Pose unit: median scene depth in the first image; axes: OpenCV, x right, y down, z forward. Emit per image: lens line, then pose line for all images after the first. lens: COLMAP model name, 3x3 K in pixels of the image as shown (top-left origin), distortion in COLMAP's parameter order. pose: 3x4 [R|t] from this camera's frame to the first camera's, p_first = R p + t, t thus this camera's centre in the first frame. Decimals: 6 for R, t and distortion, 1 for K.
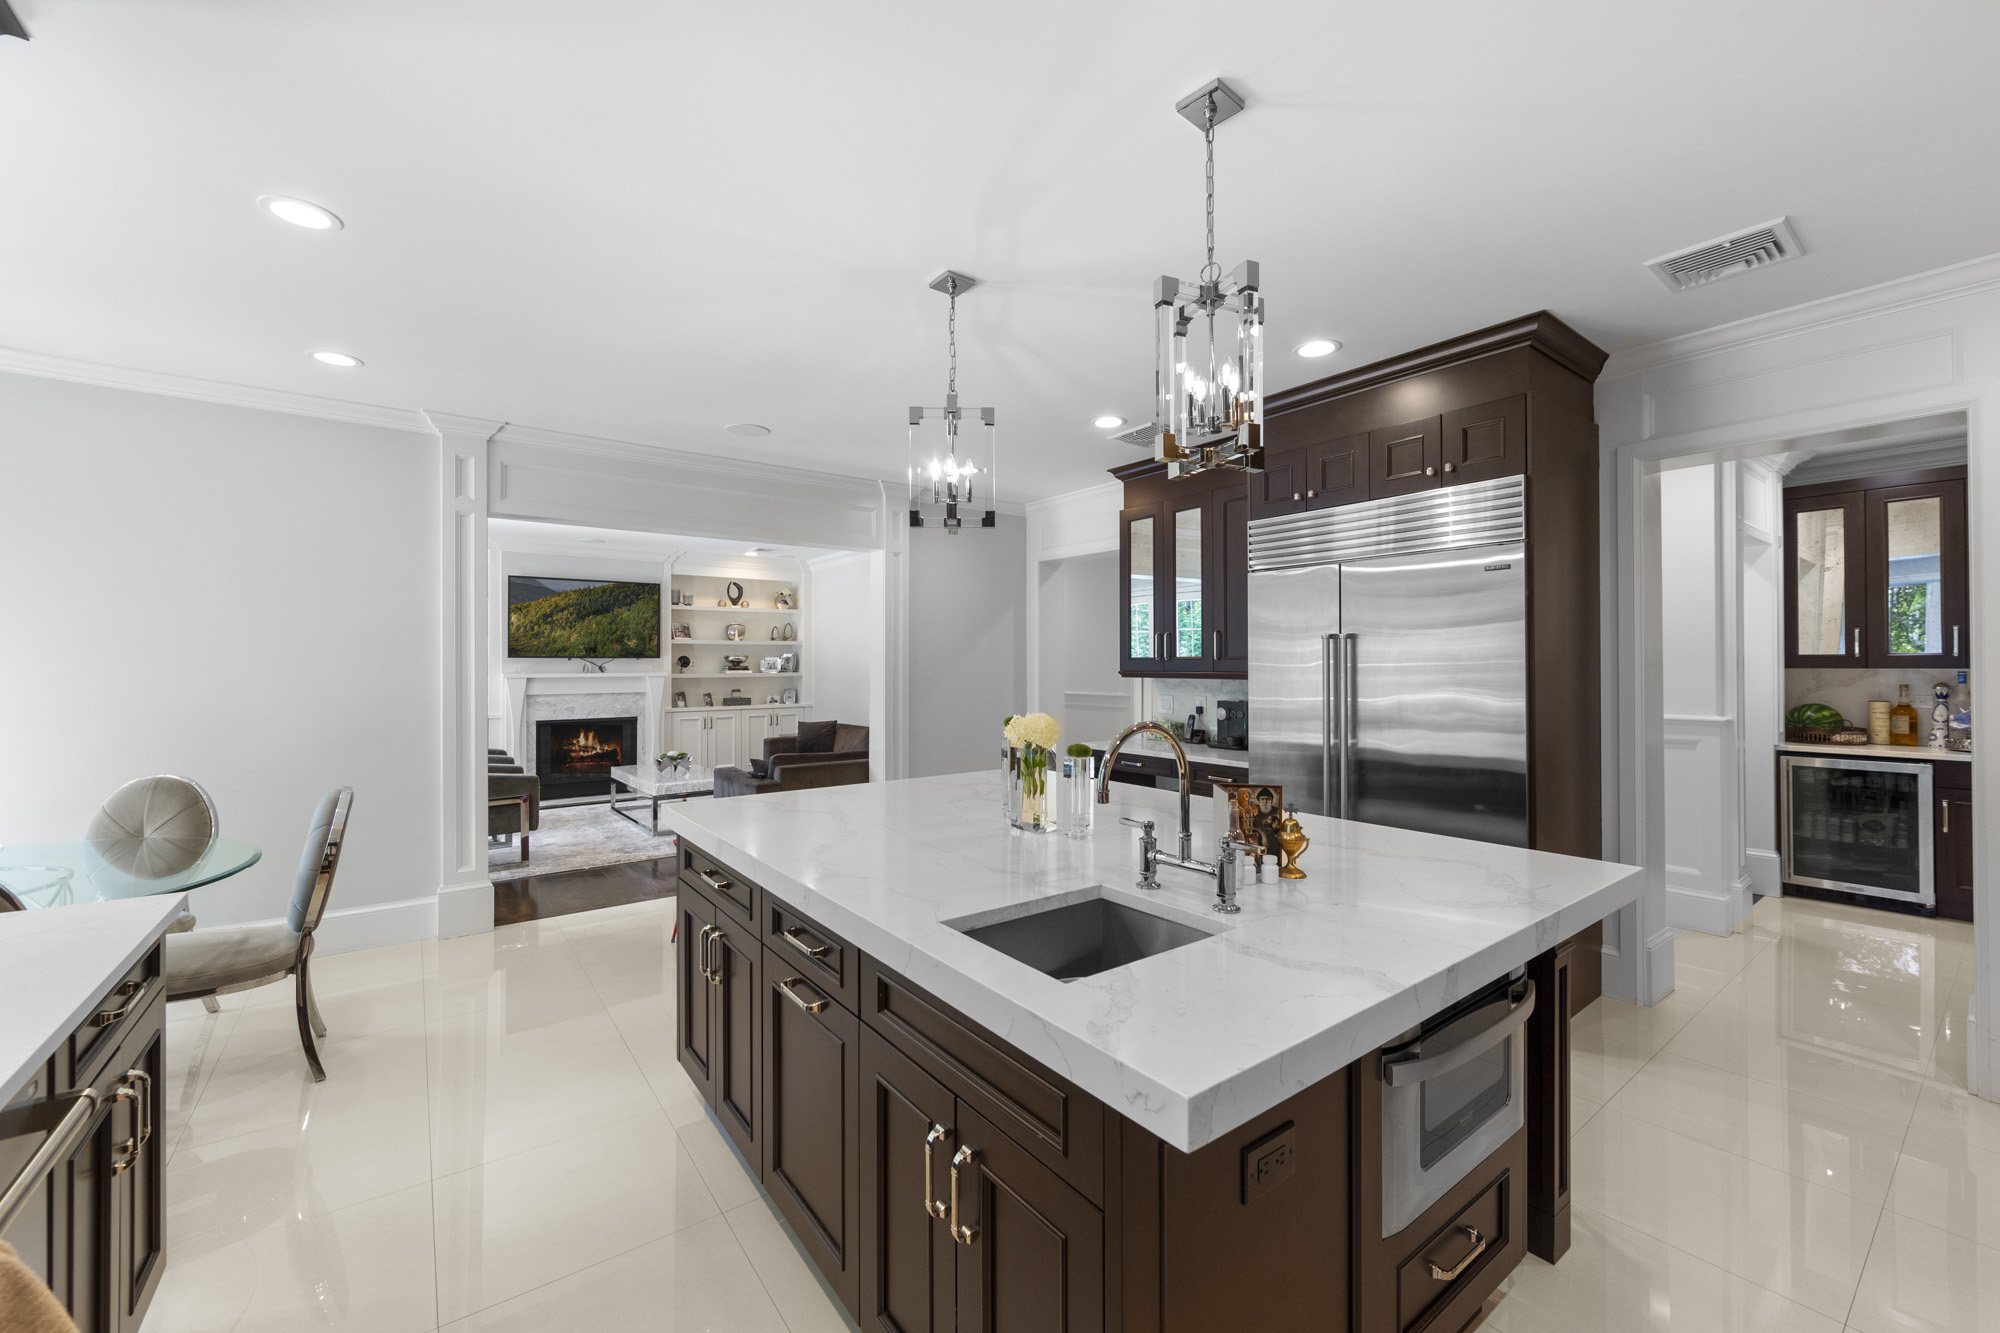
lens RADIAL K [[796.2, 0, 1001.0], [0, 796.2, 662.1], [0, 0, 1]] dist [-0.003733, -0.000316]
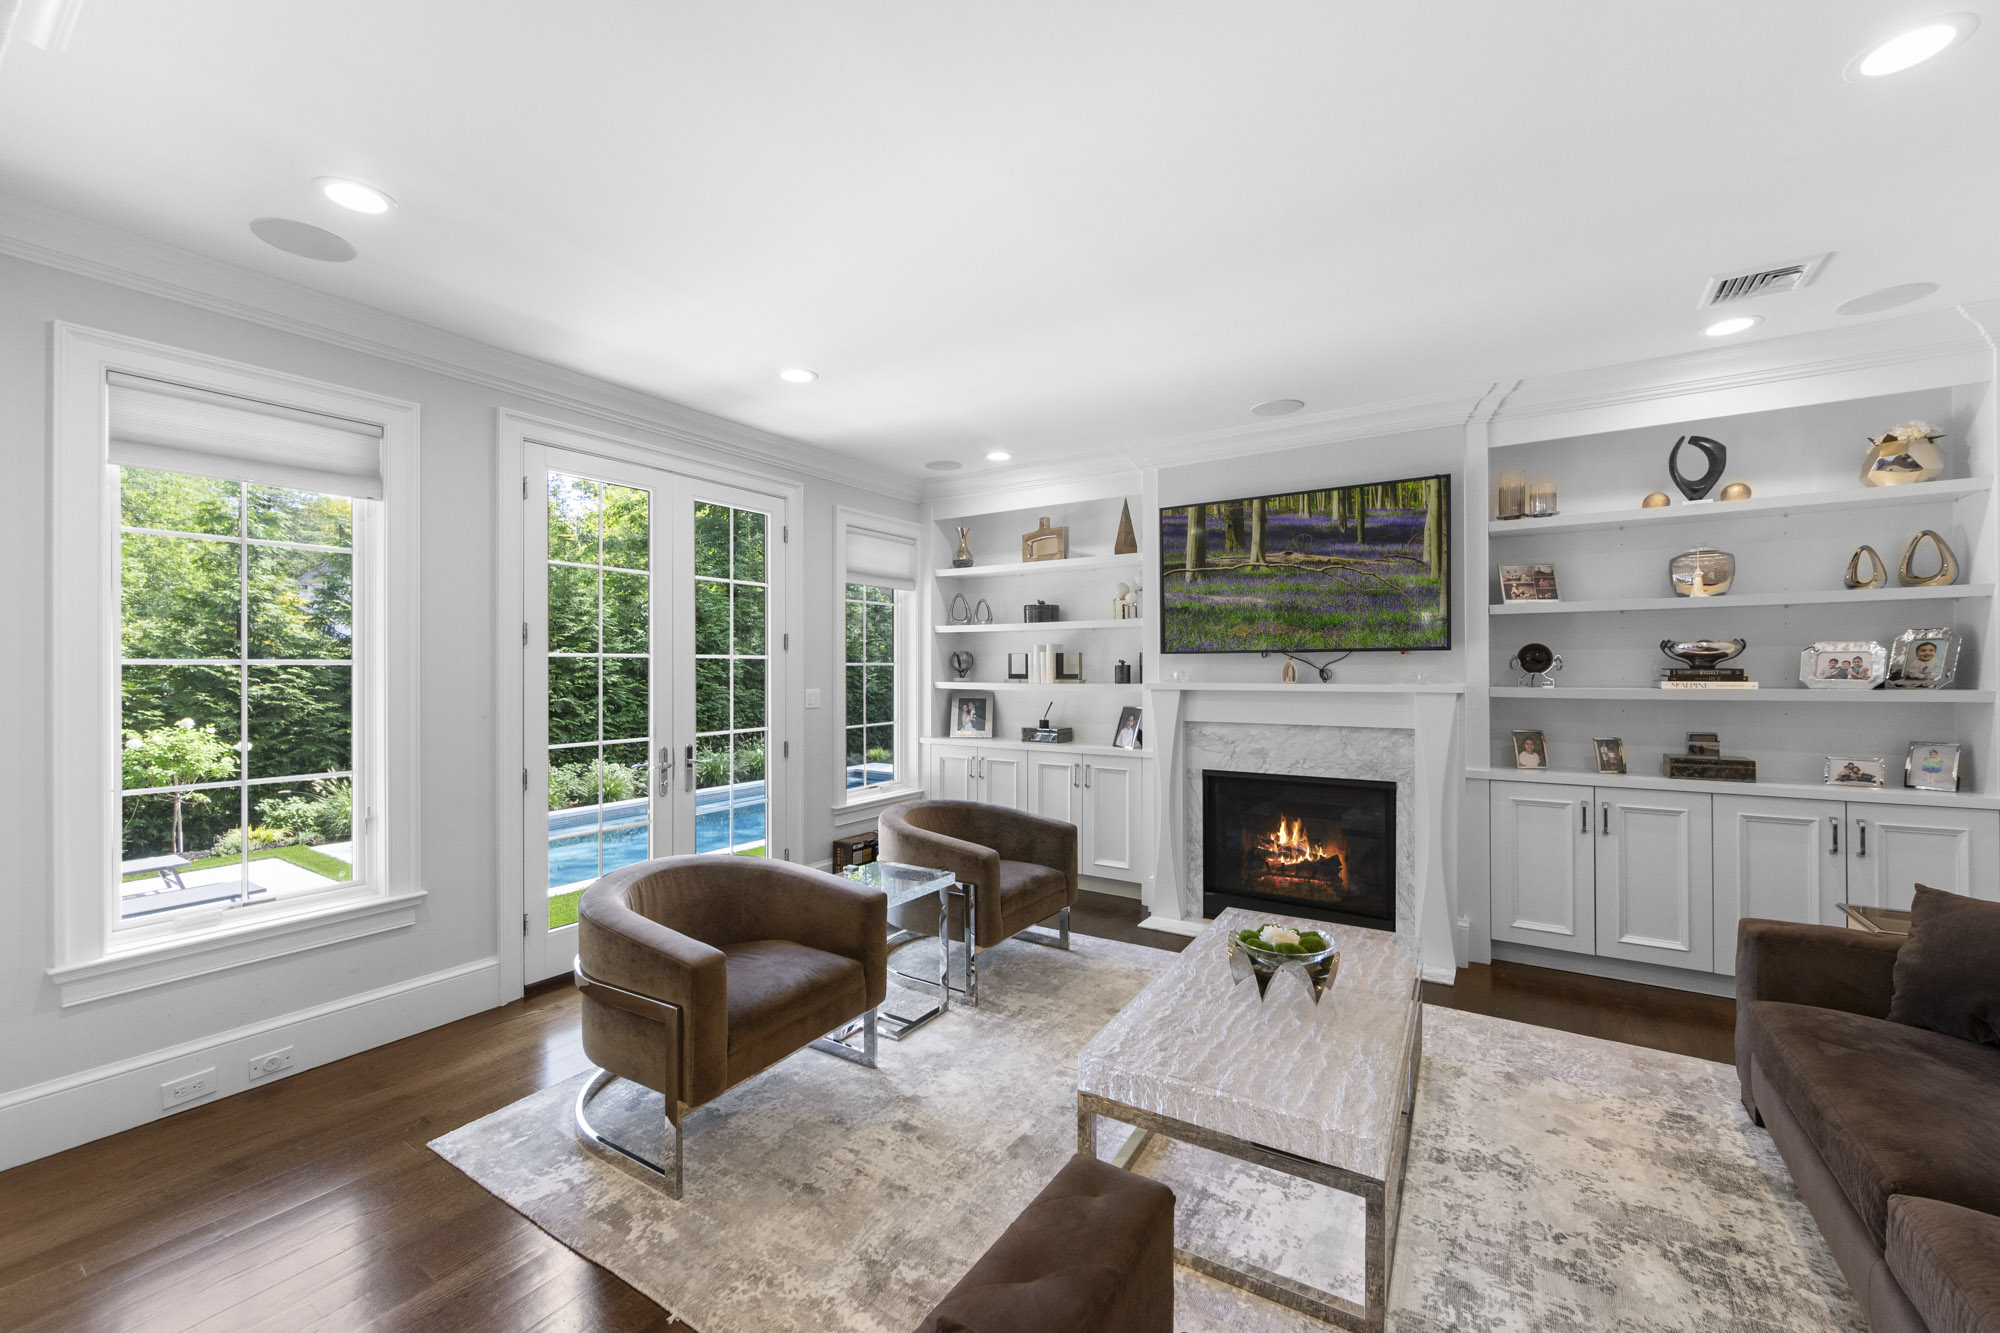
lens RADIAL K [[792.5, 0, 1009.9], [0, 792.5, 667.7], [0, 0, 1]] dist [0.000334, -0.000092]
pose [[0.341236, 0.001243, -0.939977, -0.108644], [0.006140, 0.999975, 0.003551, 0.001426], [0.939957, -0.006983, 0.341220, 0.612525]]
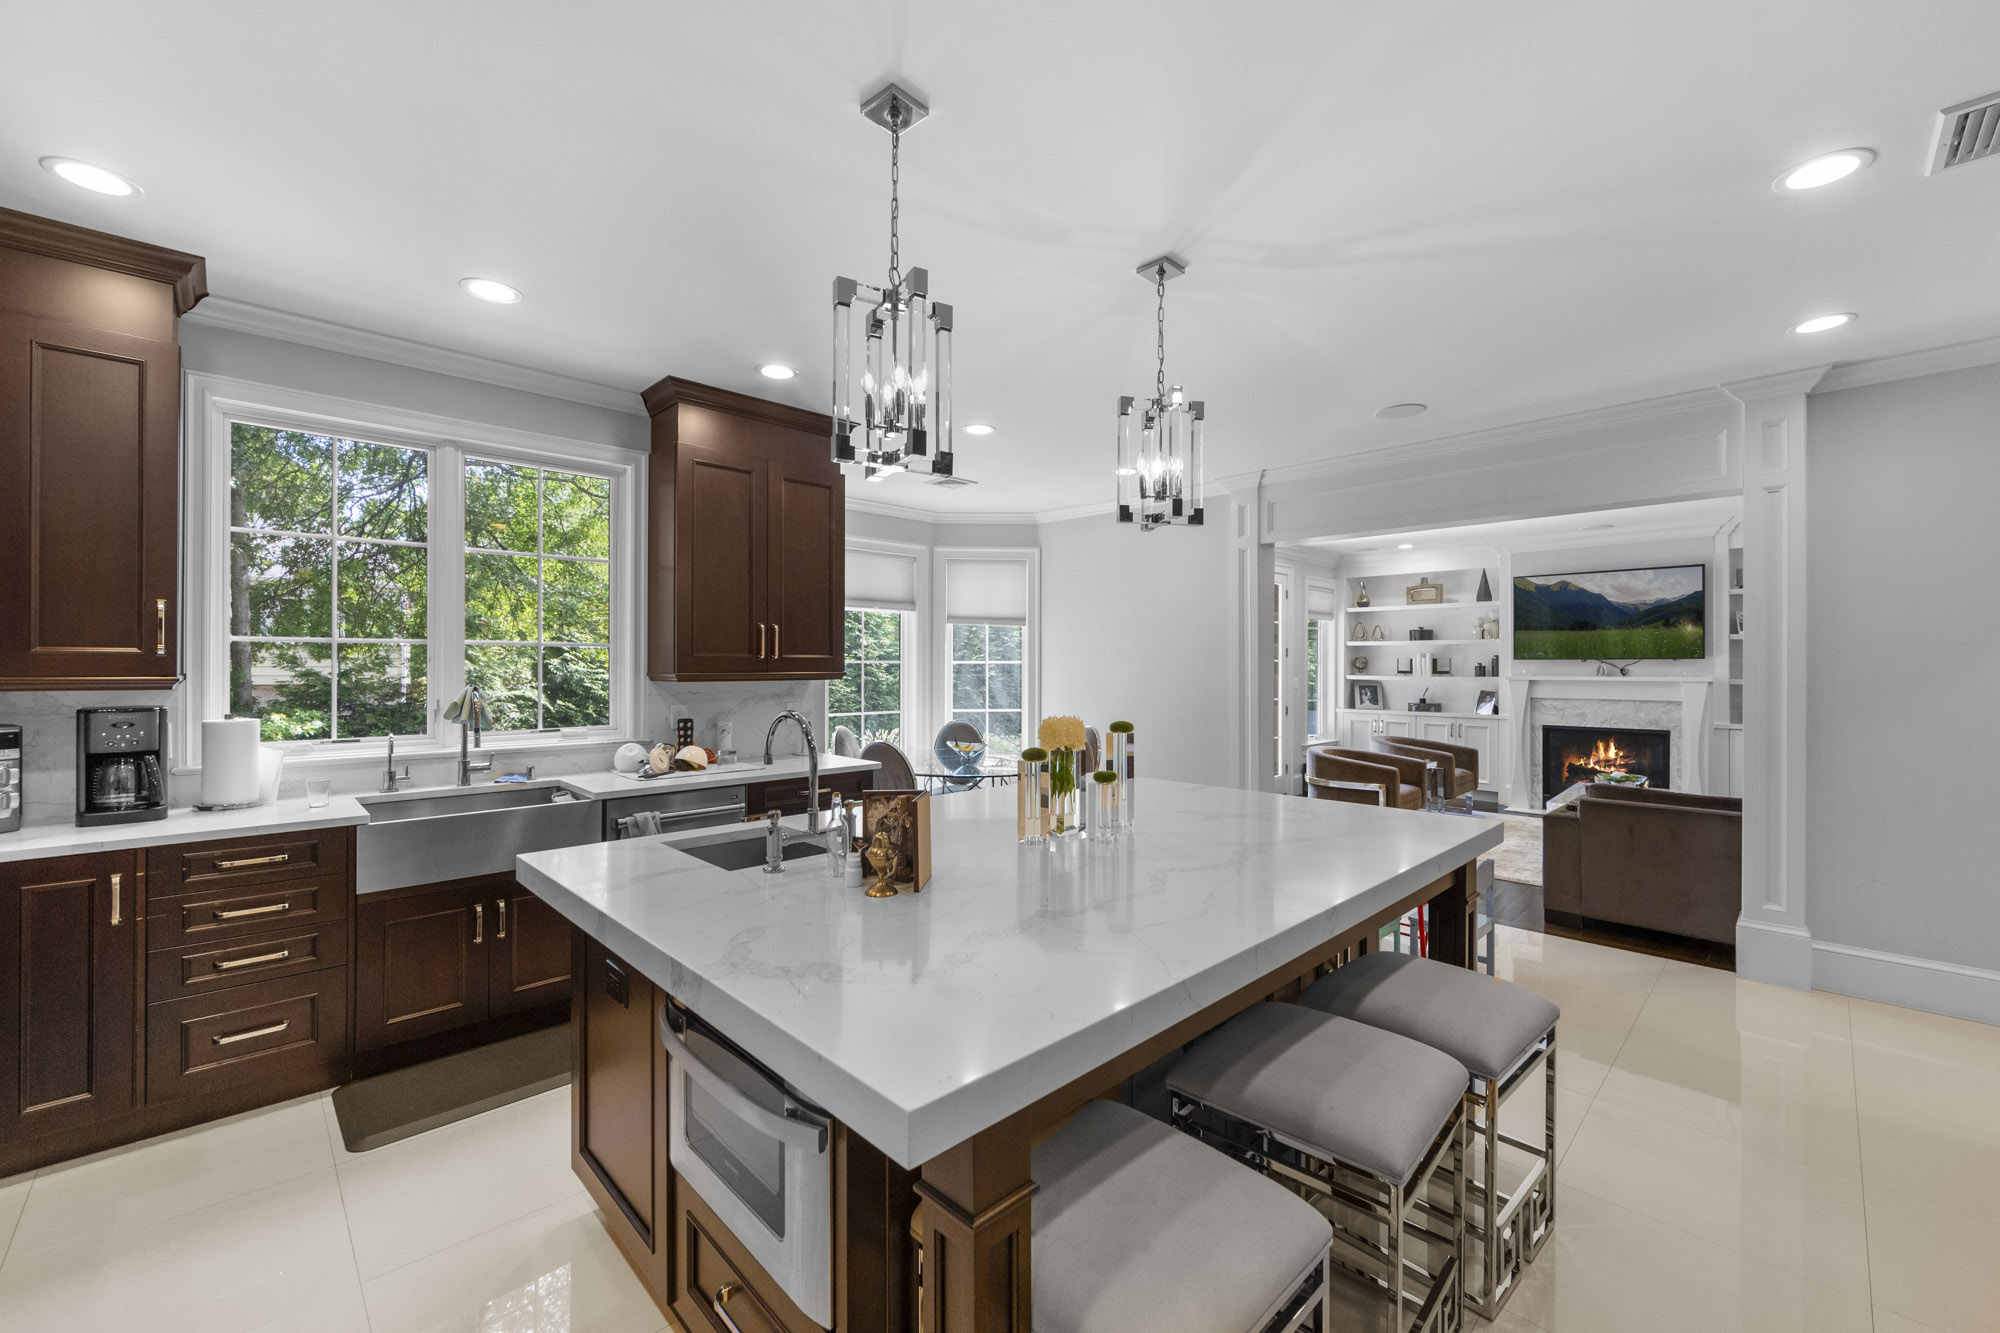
lens RADIAL K [[796.2, 0, 1001.0], [0, 796.2, 662.1], [0, 0, 1]] dist [-0.003733, -0.000316]
pose [[0.127169, -0.003329, -0.991875, 0.251244], [0.001801, 0.999993, -0.003126, -0.000465], [0.991879, -0.001389, 0.127175, 0.202566]]
